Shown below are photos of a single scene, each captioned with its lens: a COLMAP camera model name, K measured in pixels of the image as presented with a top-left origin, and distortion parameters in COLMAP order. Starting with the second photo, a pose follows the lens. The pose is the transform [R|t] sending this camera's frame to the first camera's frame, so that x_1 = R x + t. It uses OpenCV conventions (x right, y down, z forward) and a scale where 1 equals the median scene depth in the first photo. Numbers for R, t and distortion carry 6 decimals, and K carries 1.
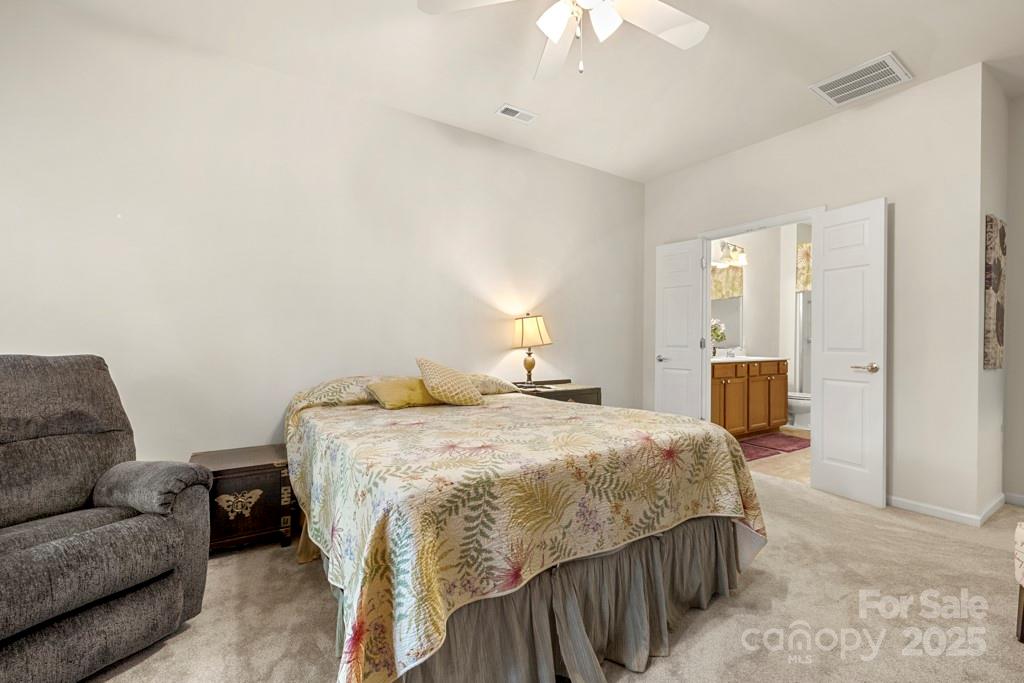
lens RADIAL K [[439.6, 0, 507.6], [0, 439.6, 345.0], [0, 0, 1]] dist [-0.000880, -0.000052]
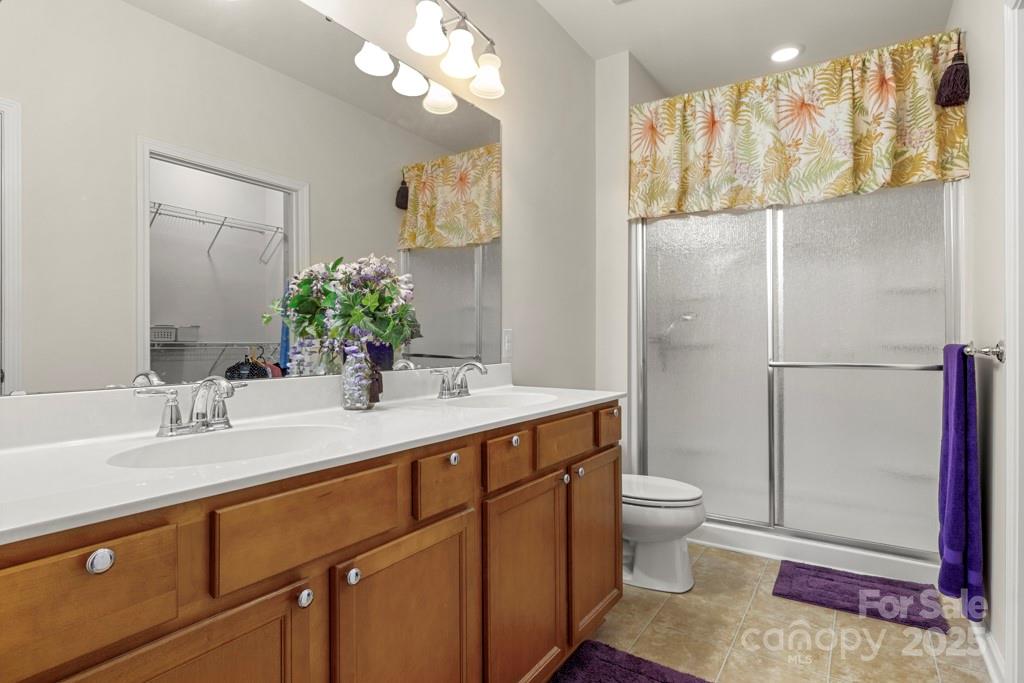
lens RADIAL K [[555.0, 0, 511.2], [0, 555.0, 339.6], [0, 0, 1]] dist [-0.003277, -0.000568]
pose [[0.915988, -0.002238, 0.401200, 0.394161], [0.007796, 0.999895, -0.012221, -0.004572], [-0.401130, 0.014322, 0.915909, 0.647469]]
